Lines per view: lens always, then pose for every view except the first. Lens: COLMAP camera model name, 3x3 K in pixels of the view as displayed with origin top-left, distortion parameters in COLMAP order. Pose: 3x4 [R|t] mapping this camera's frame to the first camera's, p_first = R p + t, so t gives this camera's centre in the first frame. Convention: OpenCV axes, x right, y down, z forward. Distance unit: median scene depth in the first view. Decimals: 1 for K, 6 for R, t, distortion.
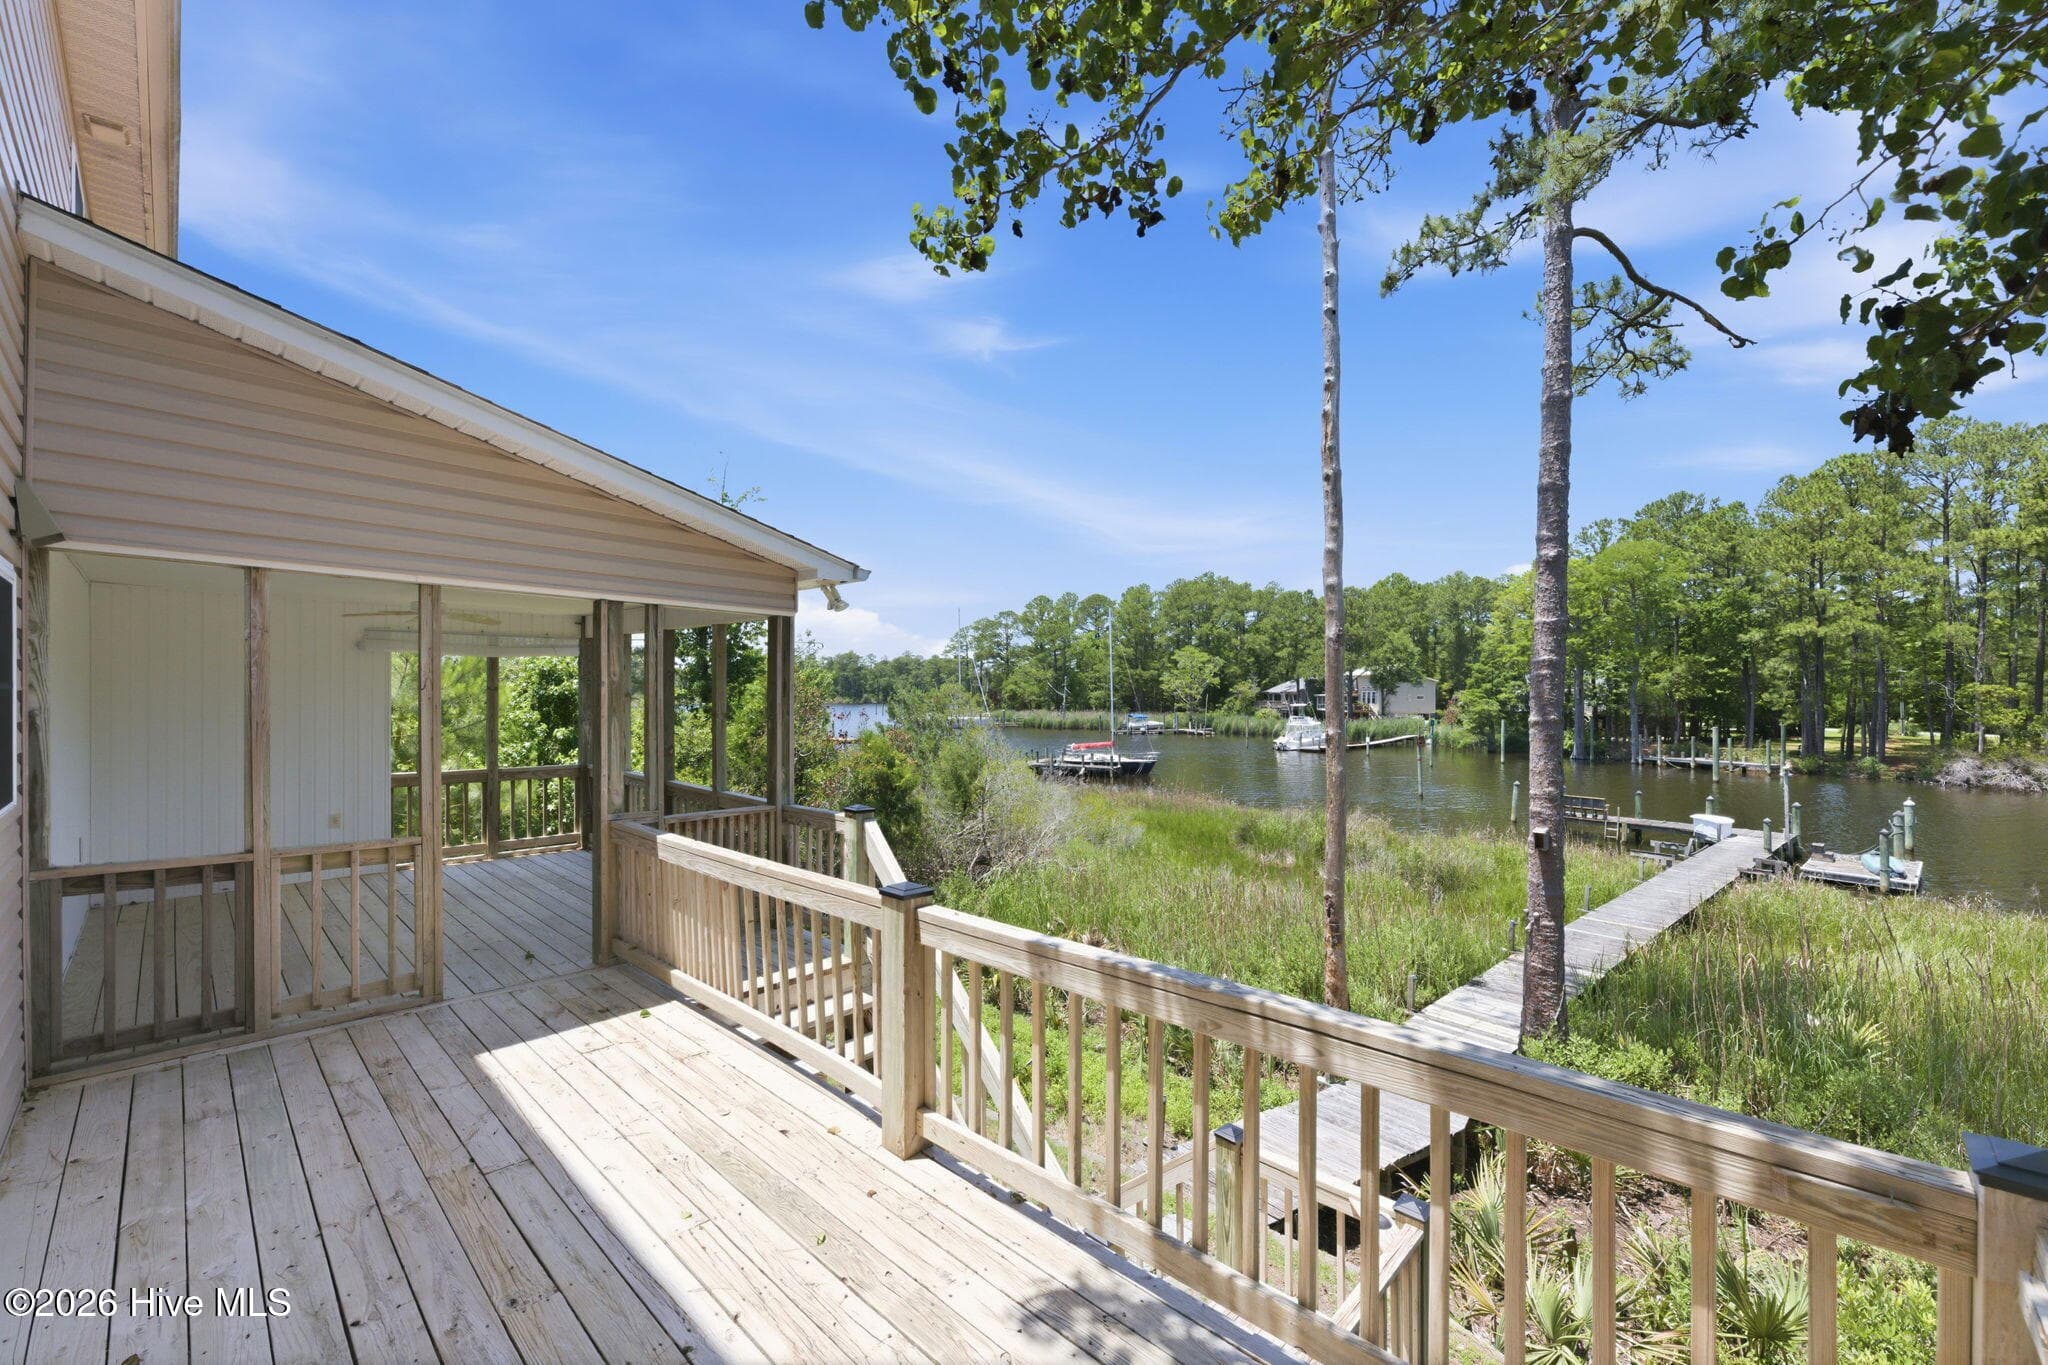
lens RADIAL K [[814.9, 0, 1024.0], [0, 814.9, 682.5], [0, 0, 1]] dist [0.012784, 0.000405]
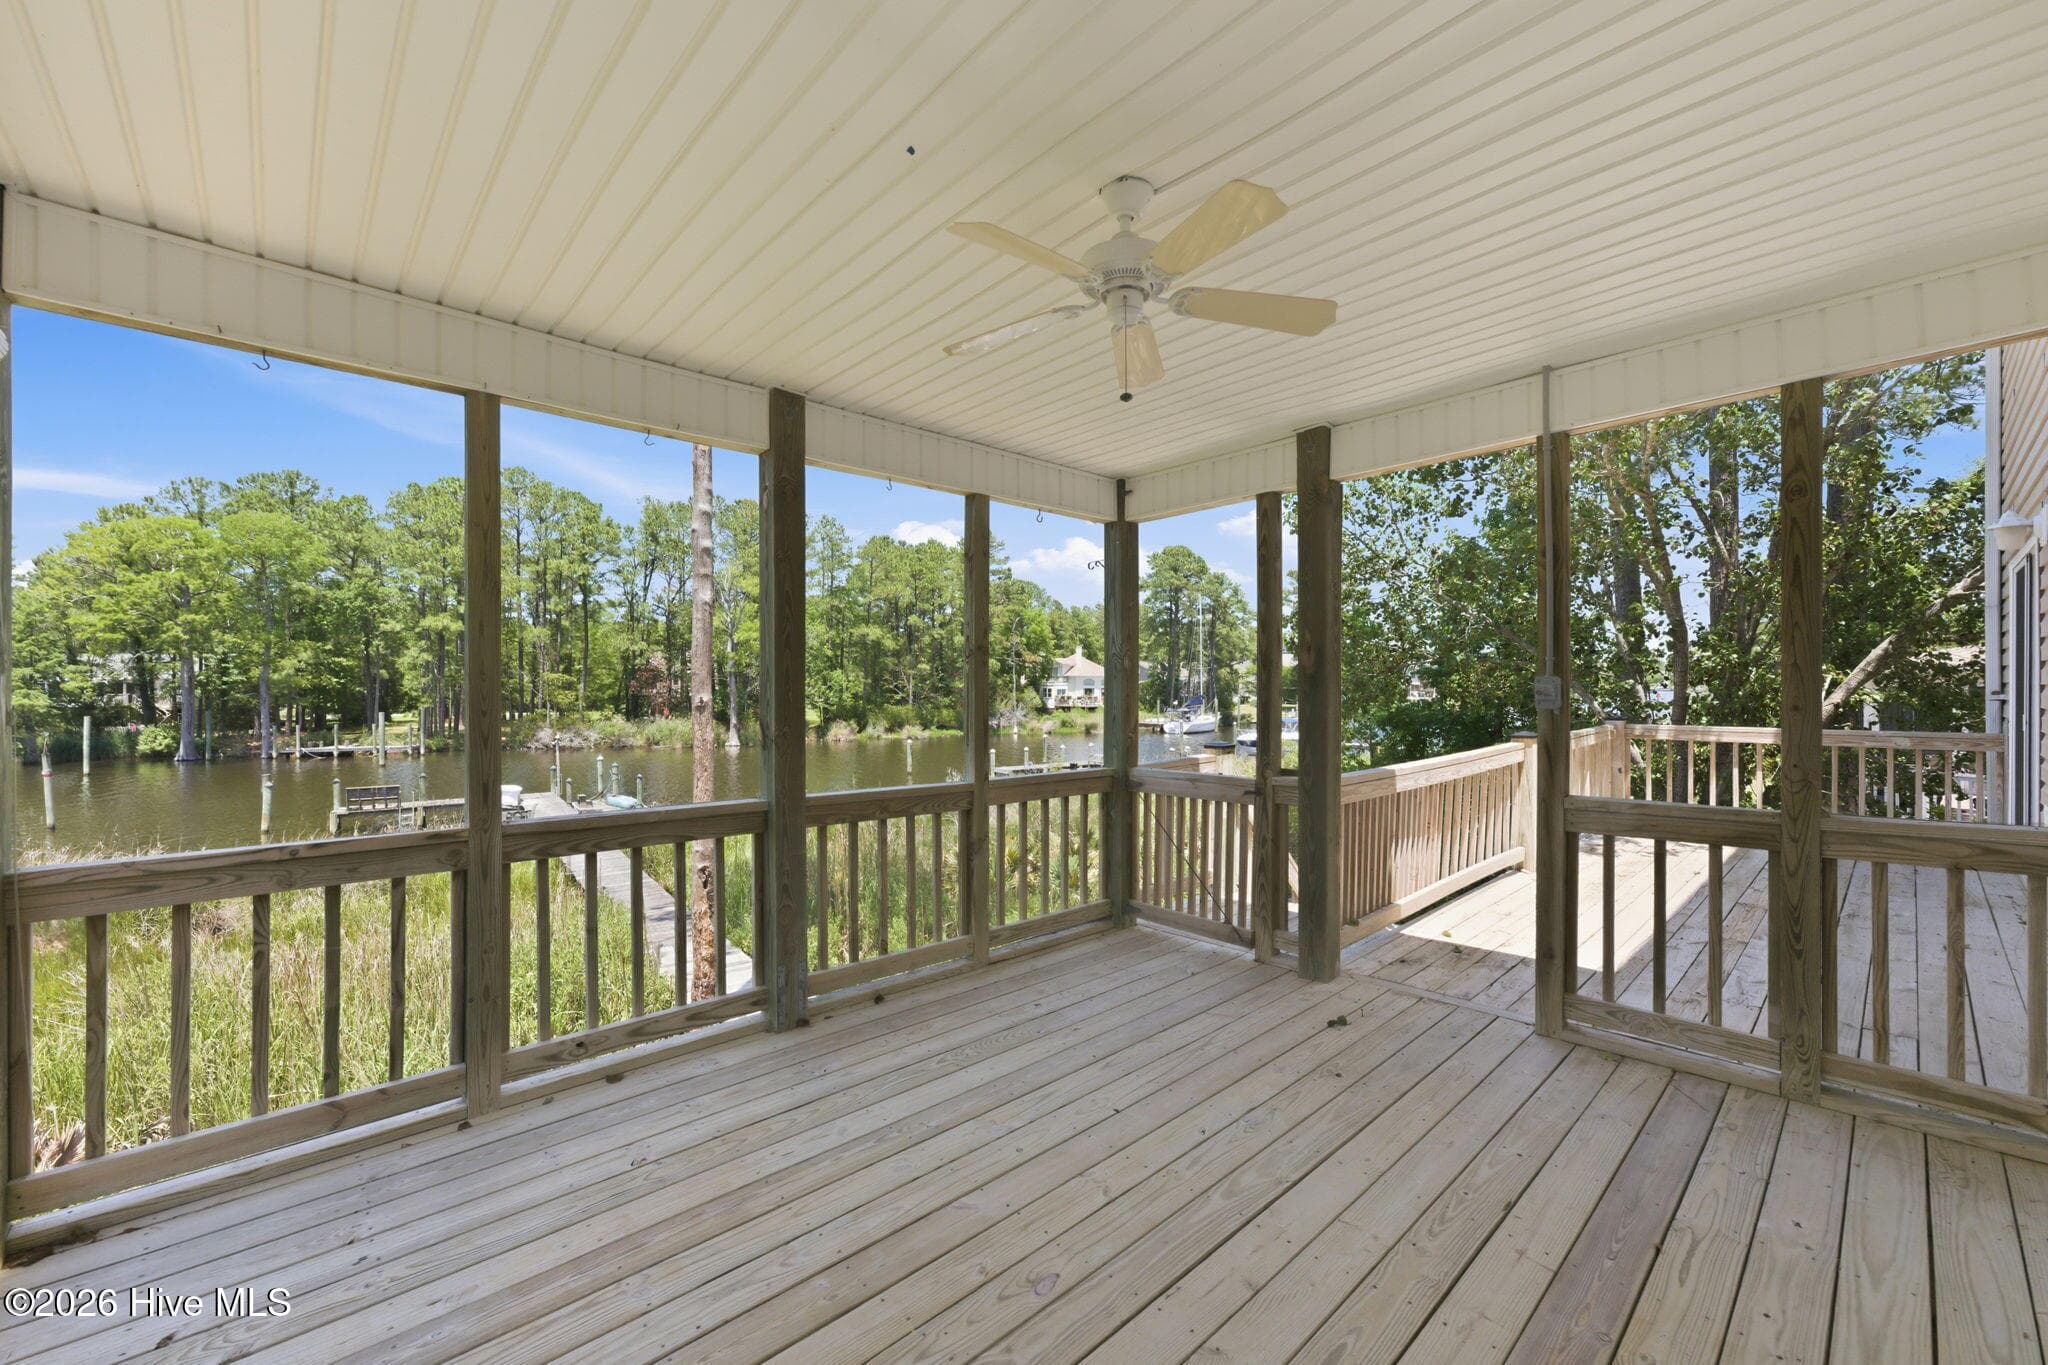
lens RADIAL K [[814.9, 0, 1024.0], [0, 814.9, 682.5], [0, 0, 1]] dist [0.012784, 0.000405]
pose [[0.055335, 0.000097, 0.998468, -0.120018], [-0.008235, 0.999966, 0.000359, 0.007861], [-0.998434, -0.008242, 0.055334, 0.117496]]
